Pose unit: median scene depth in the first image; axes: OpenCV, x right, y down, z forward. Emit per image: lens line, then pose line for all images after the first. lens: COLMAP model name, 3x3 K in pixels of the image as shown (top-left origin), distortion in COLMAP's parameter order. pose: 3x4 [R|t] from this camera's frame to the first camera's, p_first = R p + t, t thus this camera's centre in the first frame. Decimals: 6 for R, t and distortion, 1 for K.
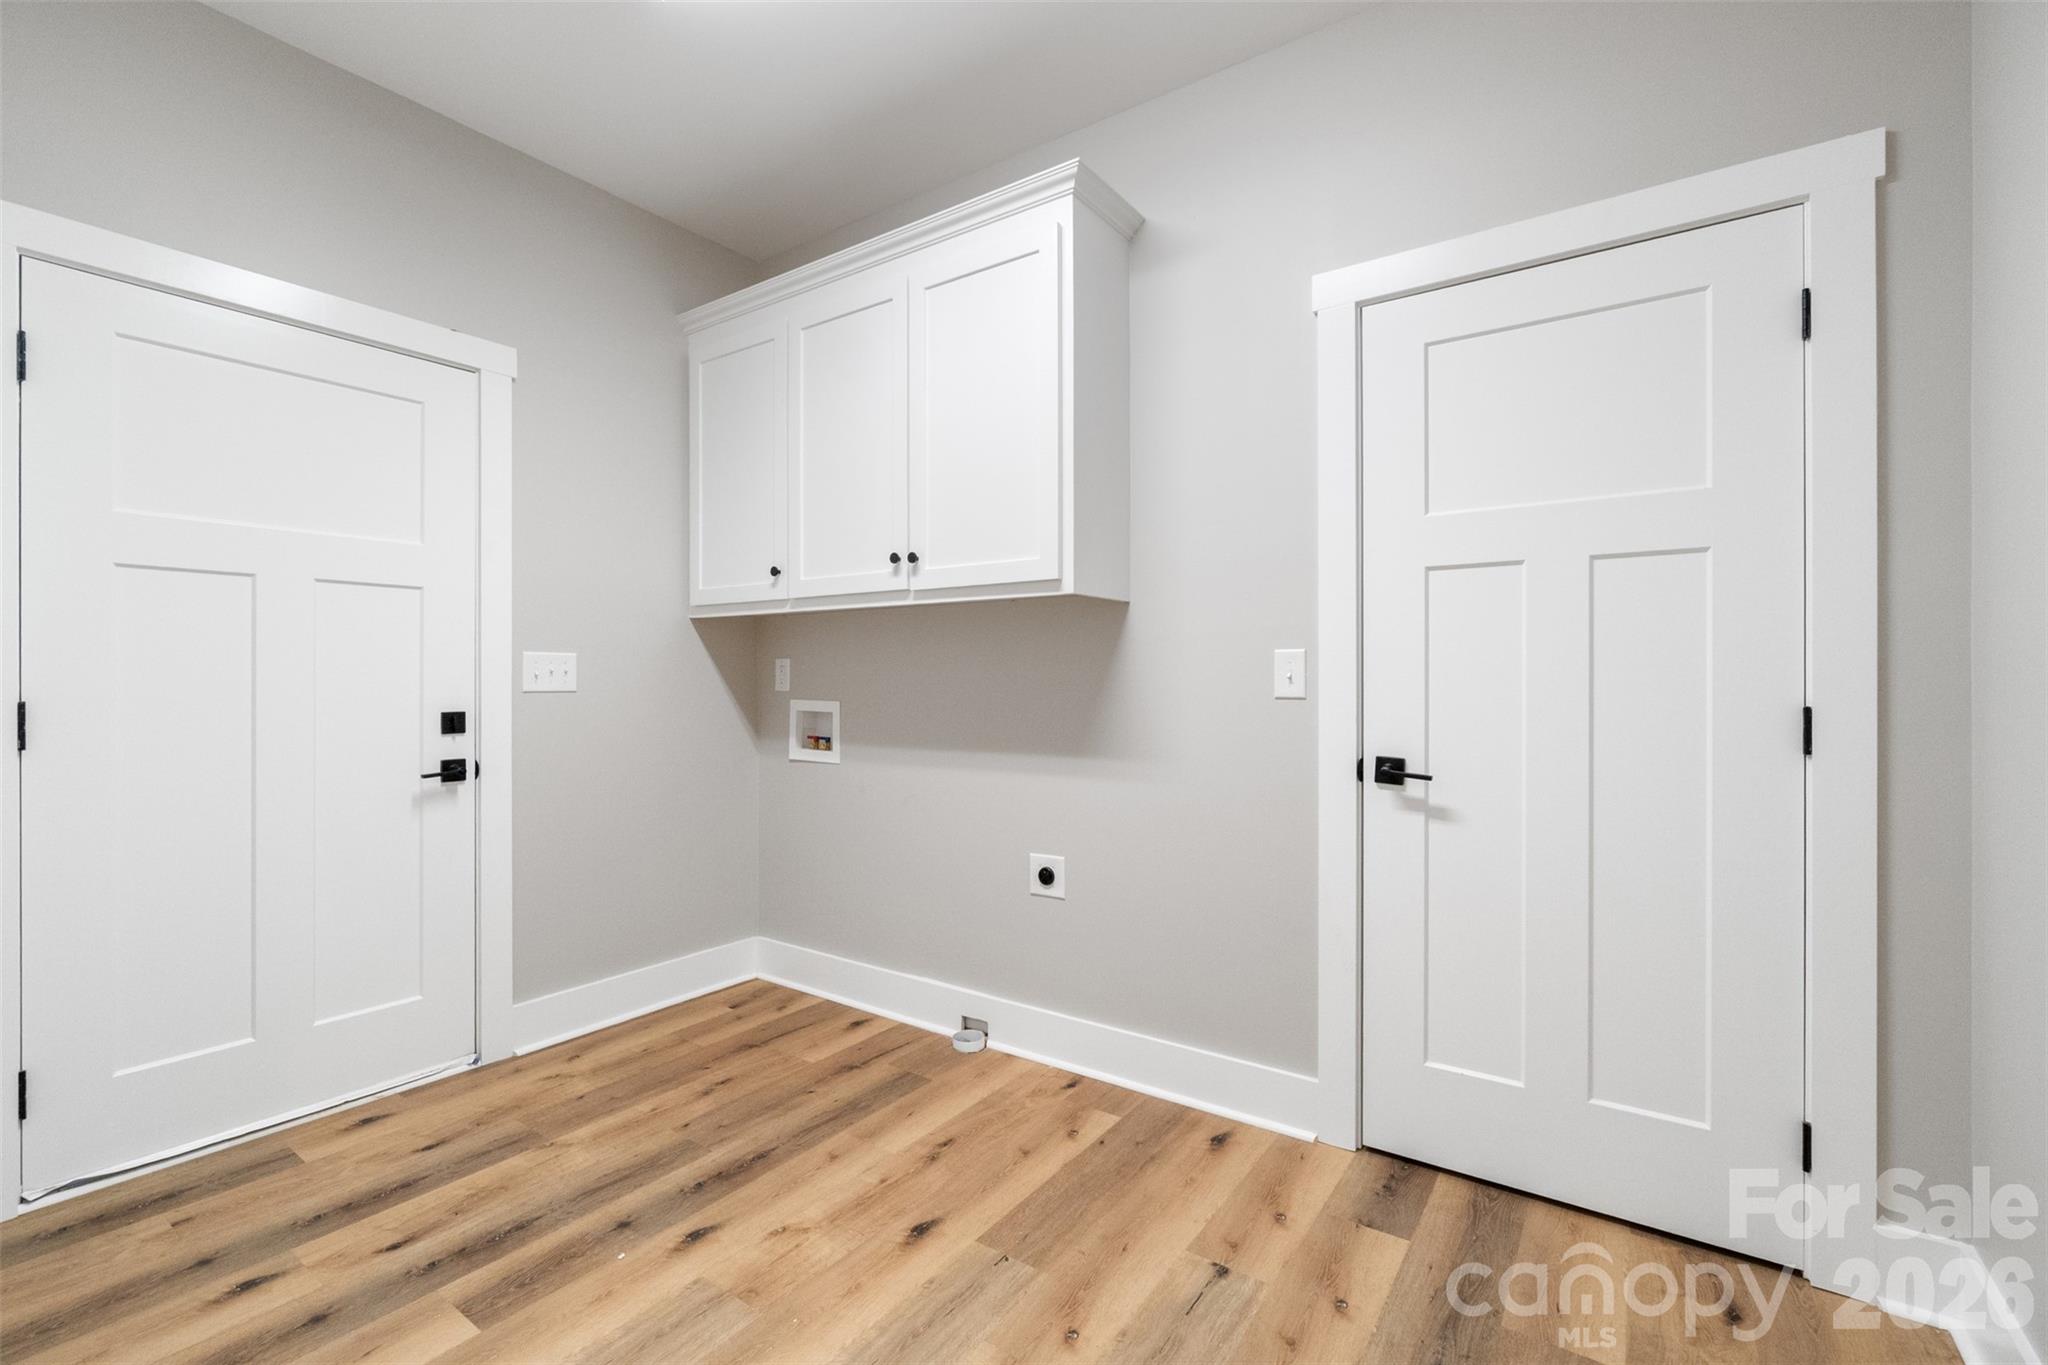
lens RADIAL K [[893.5, 0, 1023.3], [0, 893.5, 680.2], [0, 0, 1]] dist [-0.008646, 0.001750]
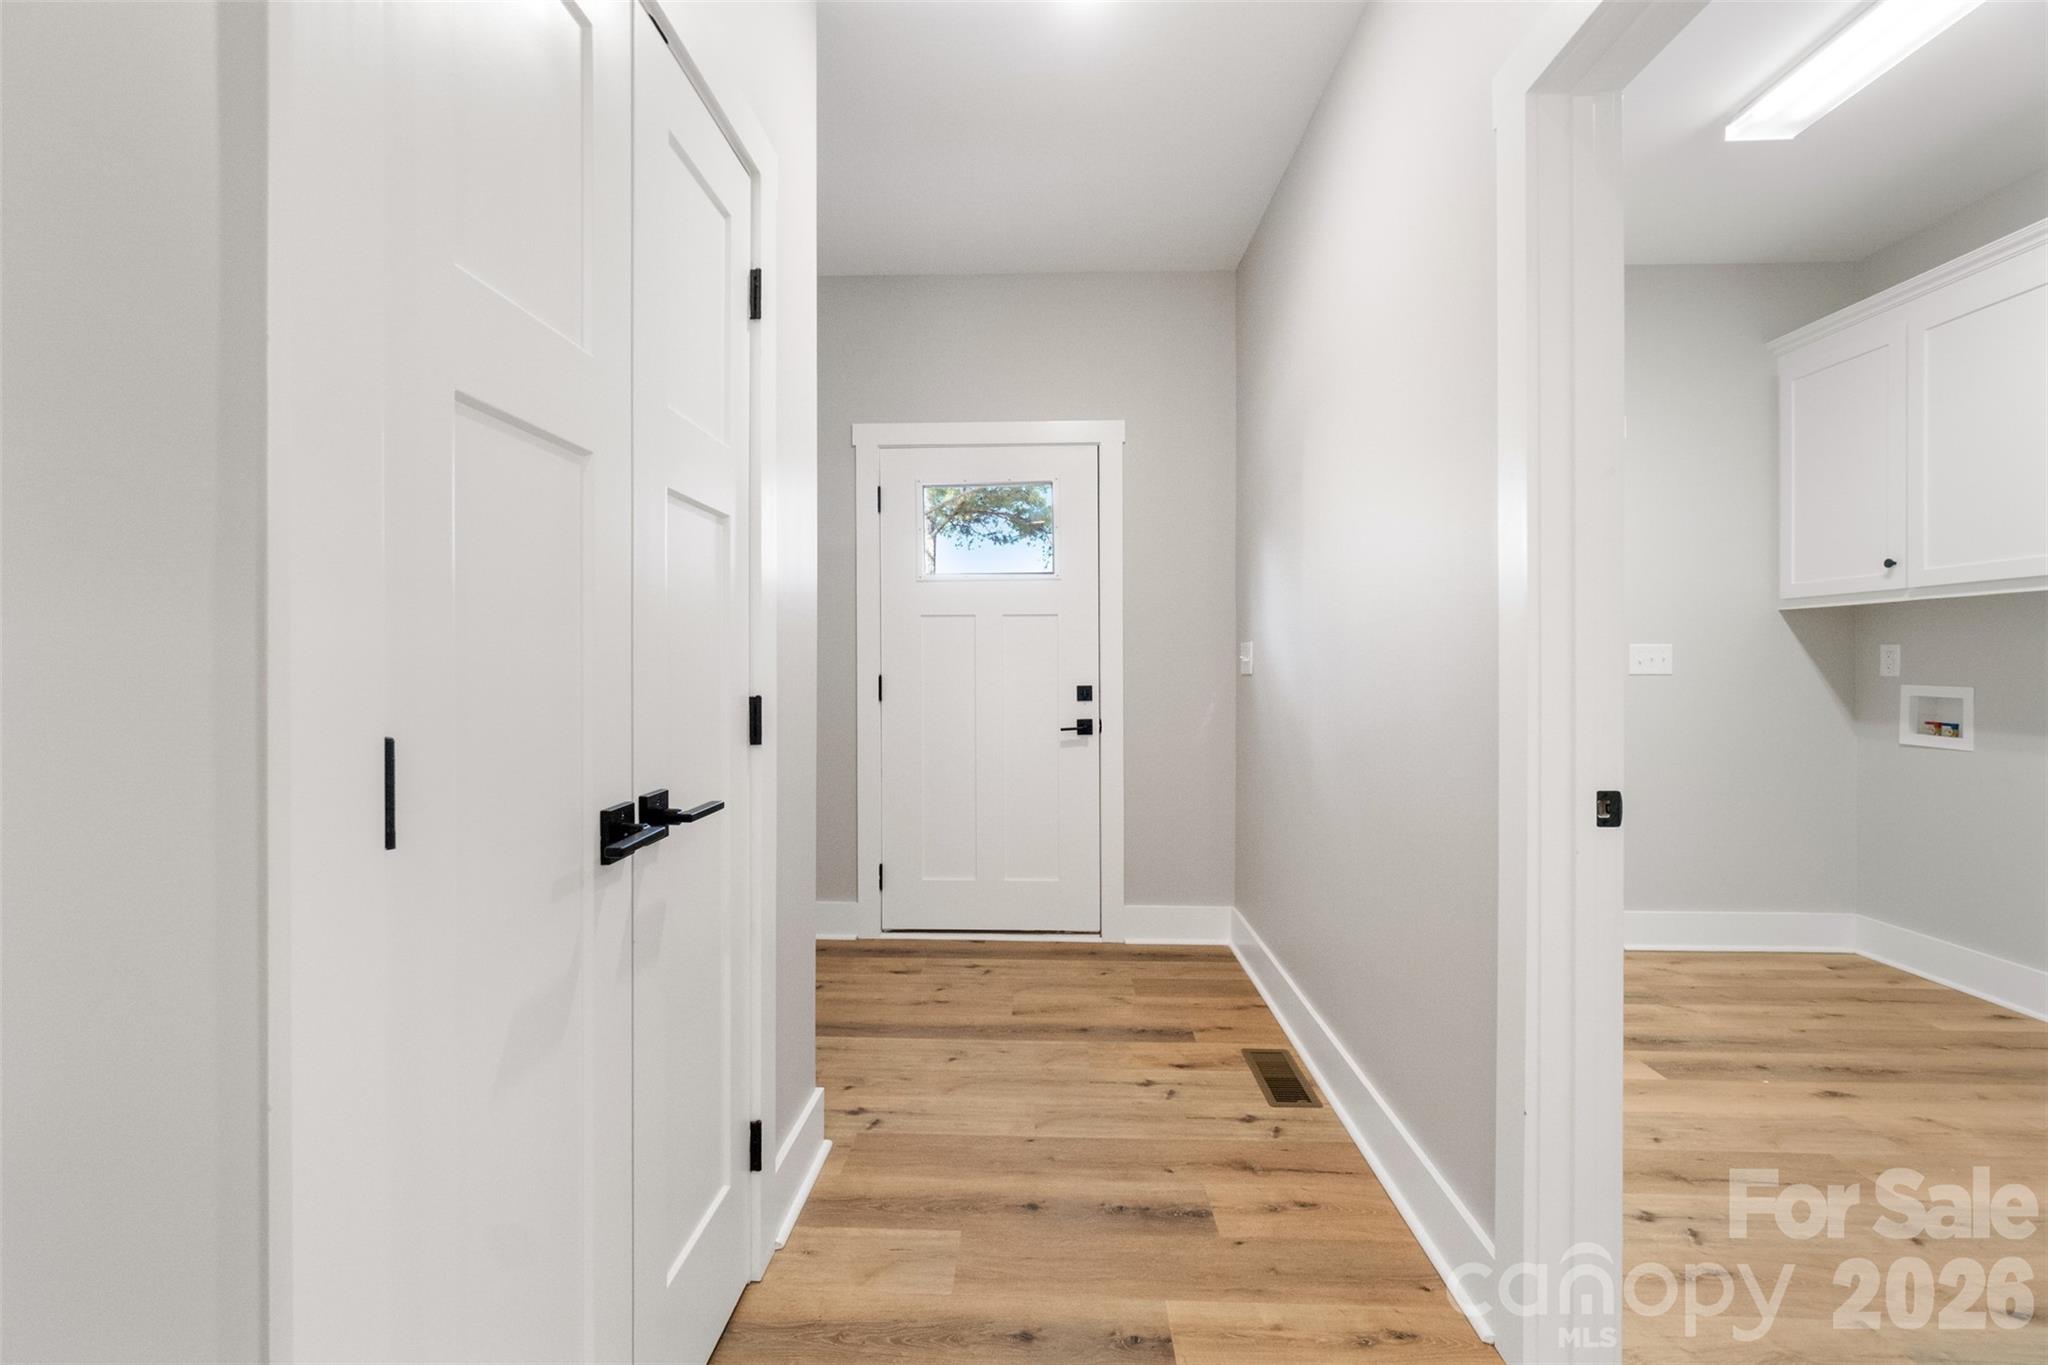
lens RADIAL K [[893.5, 0, 995.4], [0, 893.5, 665.9], [0, 0, 1]] dist [-0.008646, 0.001750]
pose [[0.534925, -0.000509, -0.844900, 0.046811], [-0.001223, 0.999998, -0.001377, 0.003542], [0.844899, 0.001770, 0.534923, -0.484634]]
